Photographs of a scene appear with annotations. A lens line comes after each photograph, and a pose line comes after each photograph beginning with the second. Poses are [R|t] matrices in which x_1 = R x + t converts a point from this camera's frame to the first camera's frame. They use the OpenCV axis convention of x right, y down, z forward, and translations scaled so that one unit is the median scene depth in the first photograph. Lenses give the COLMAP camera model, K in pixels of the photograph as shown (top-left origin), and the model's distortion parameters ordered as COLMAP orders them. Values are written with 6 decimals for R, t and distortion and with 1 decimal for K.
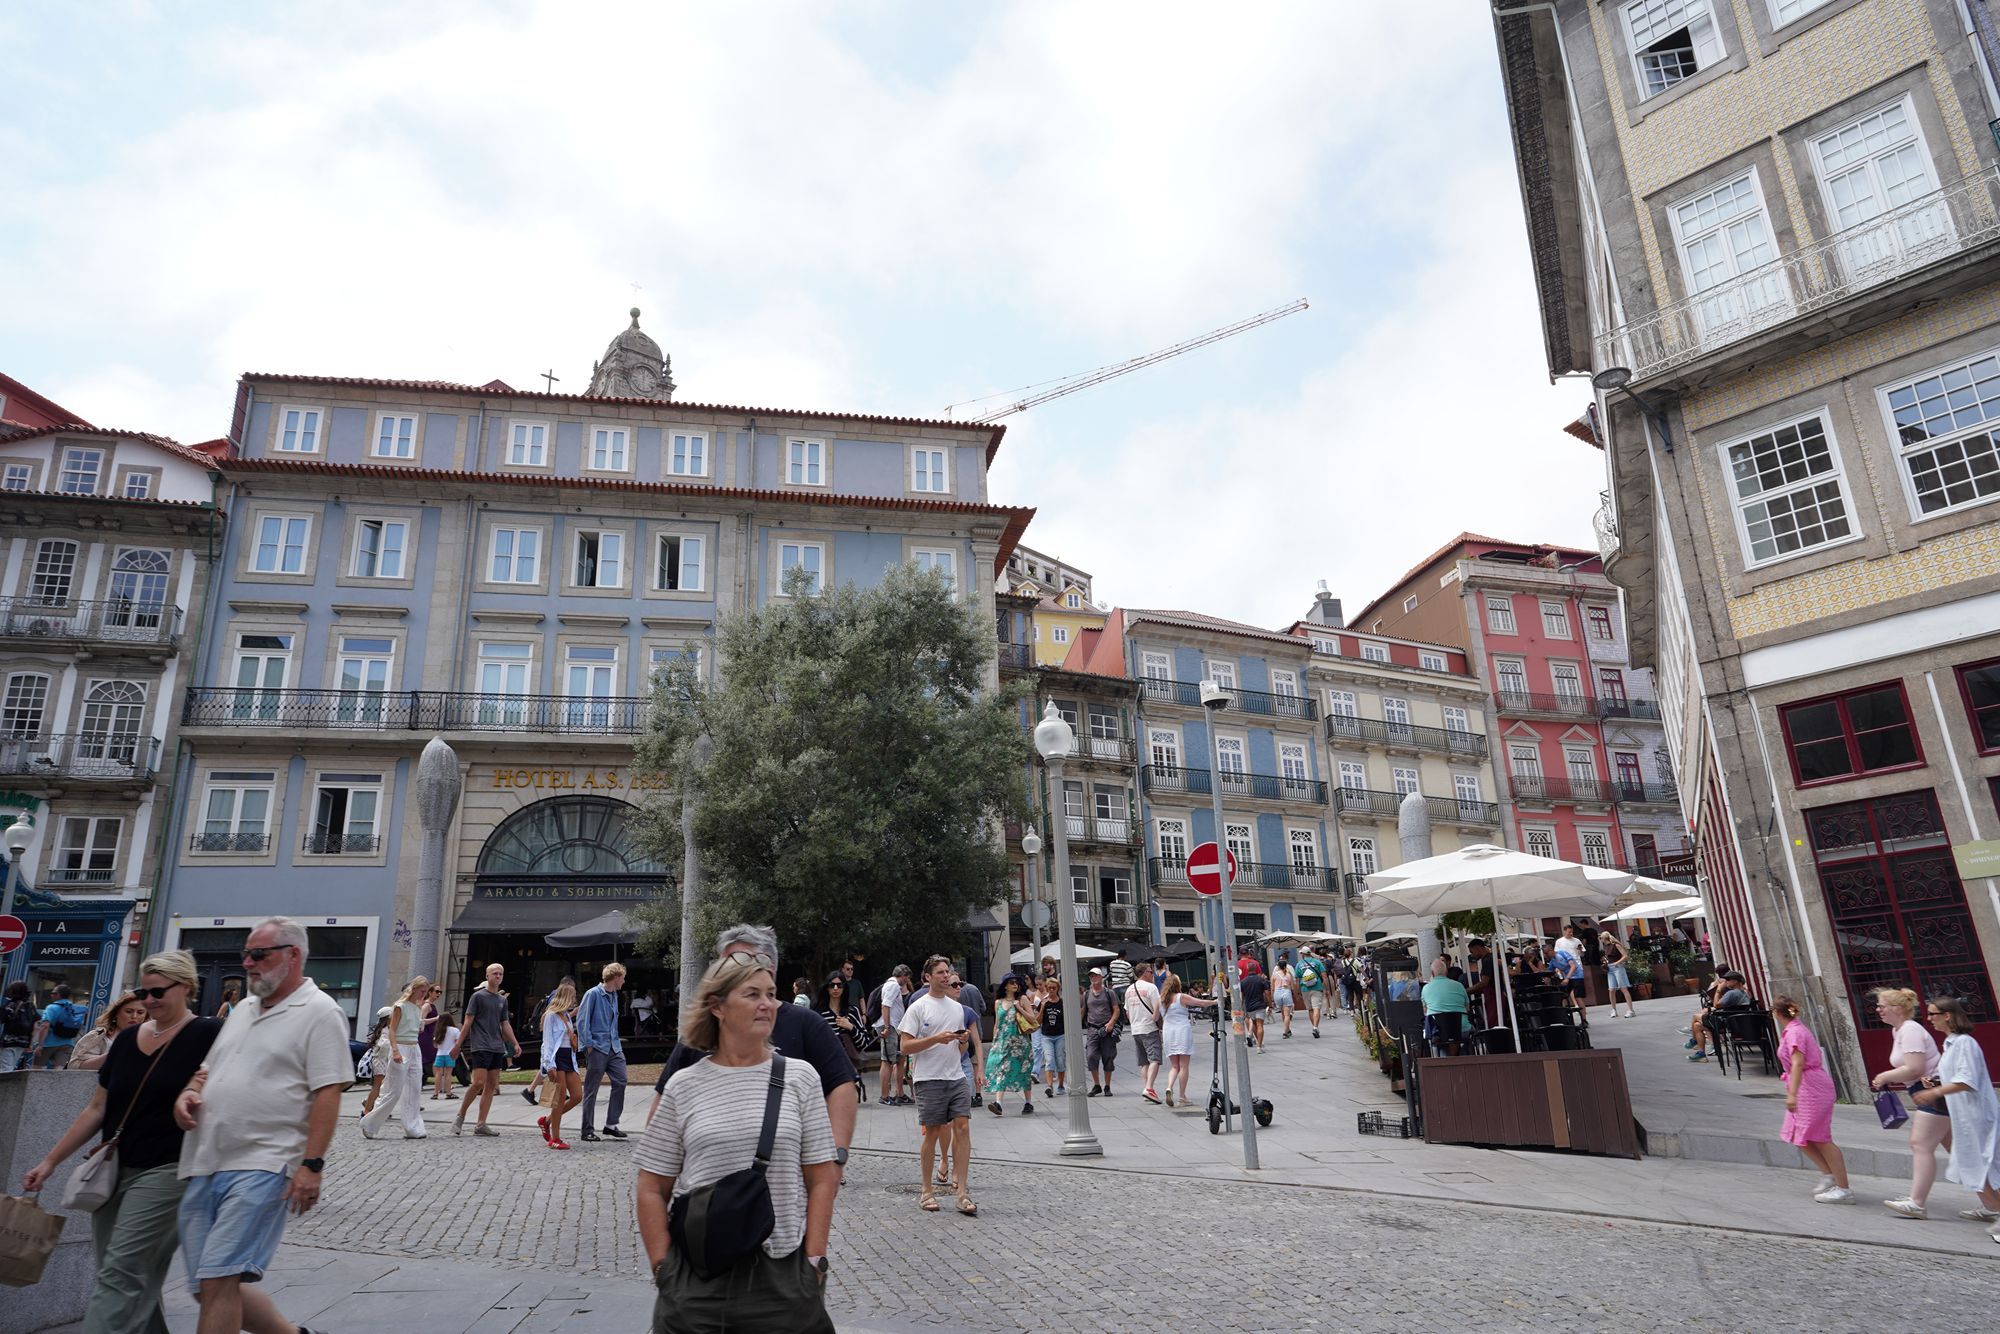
lens RADIAL K [[1326.2, 0, 991.8], [0, 1326.2, 670.1], [0, 0, 1]] dist [-0.020626, 0.022682]
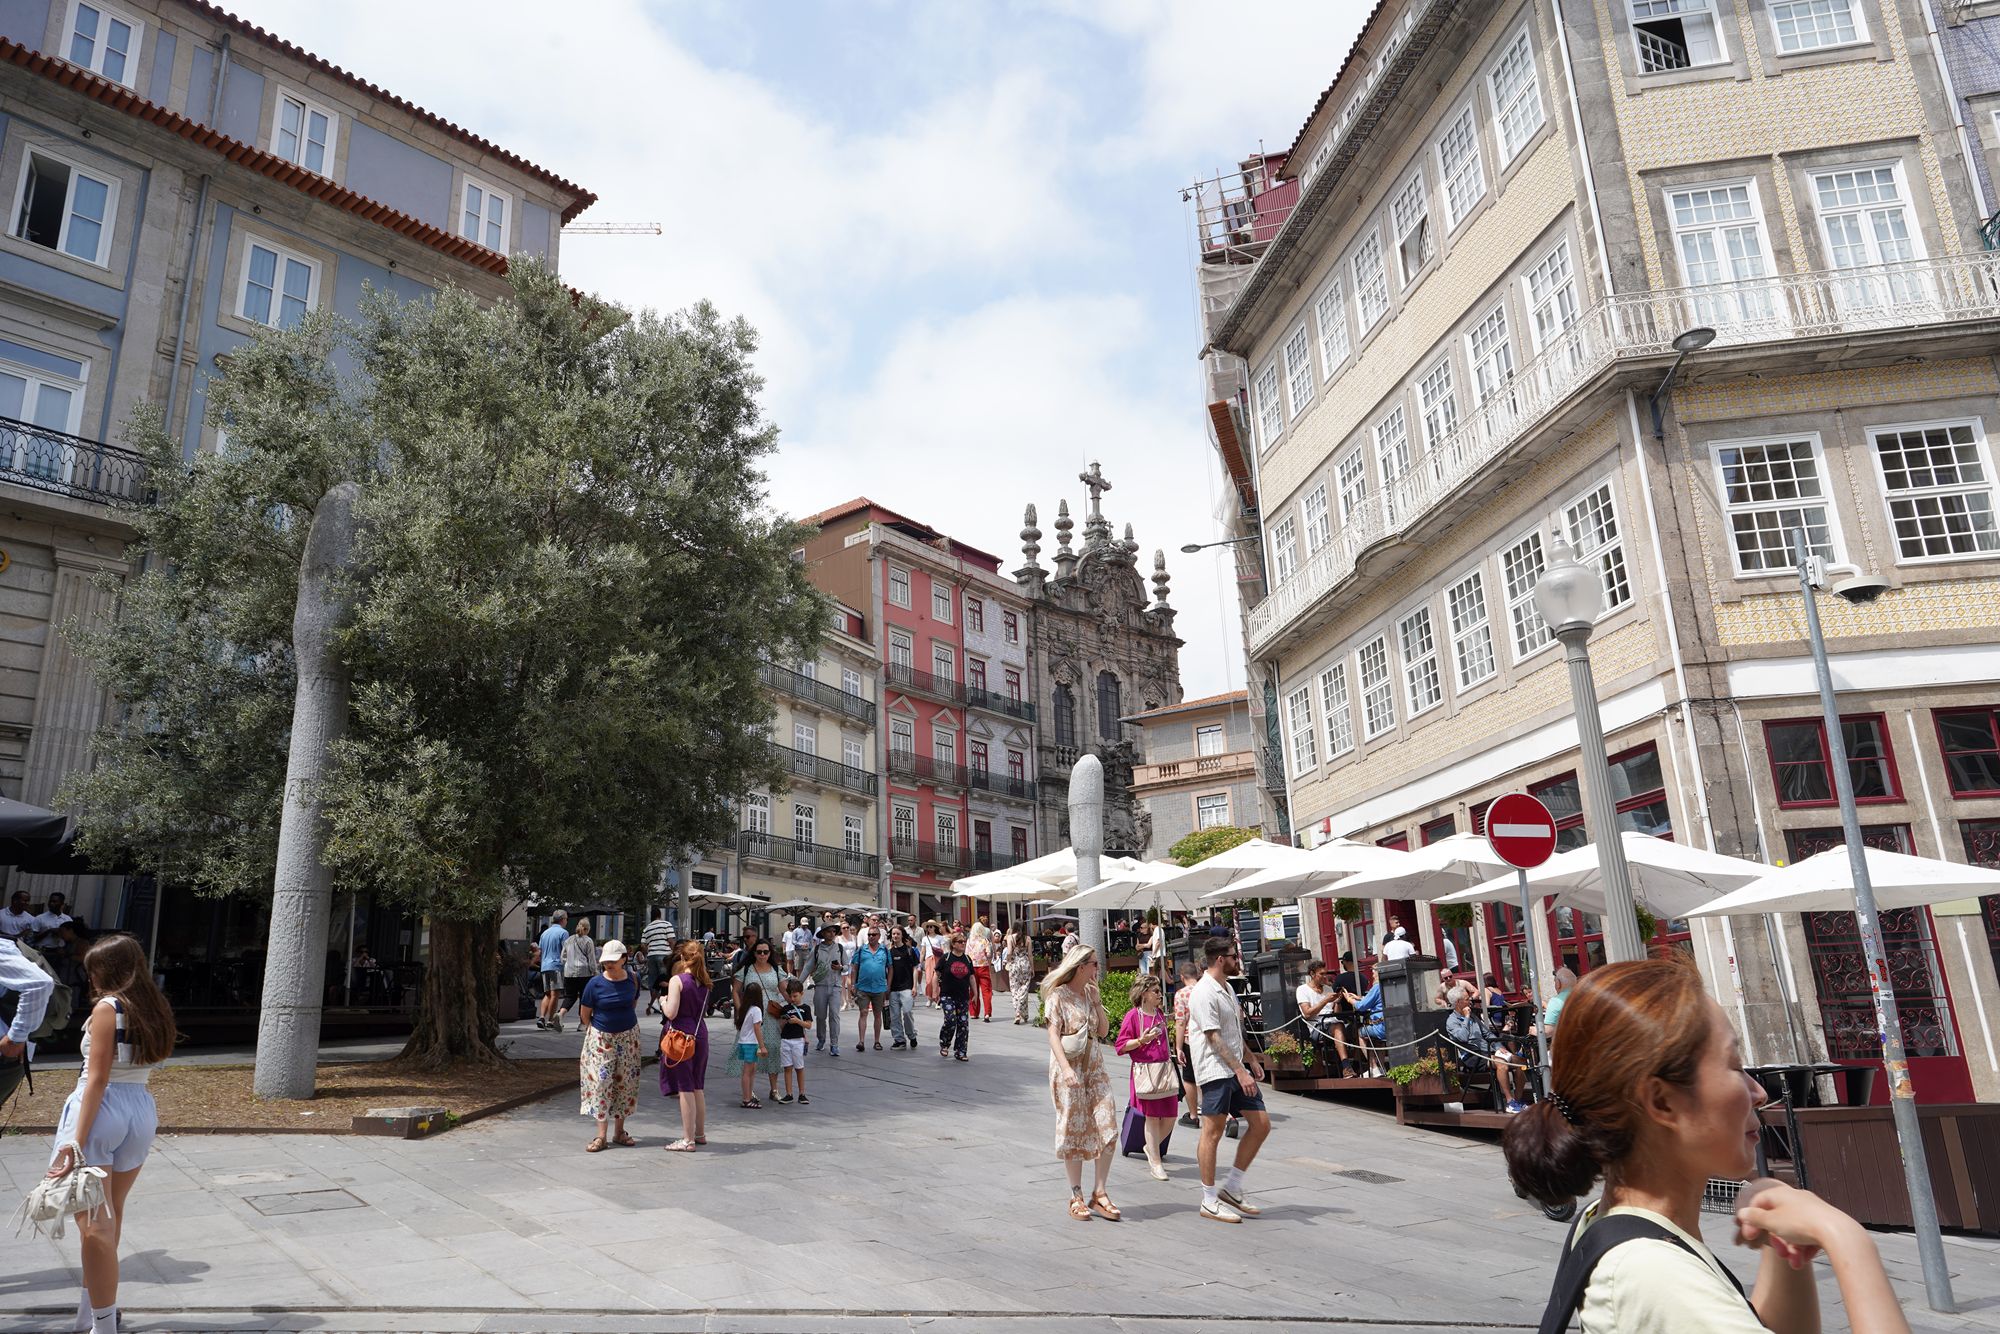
lens RADIAL K [[1326.2, 0, 1012.3], [0, 1326.2, 670.8], [0, 0, 1]] dist [-0.020626, 0.022682]
pose [[0.802792, 0.168981, 0.571814, -0.378218], [-0.187448, 0.981903, -0.027004, 0.112371], [-0.566029, -0.085507, 0.819939, 0.488745]]
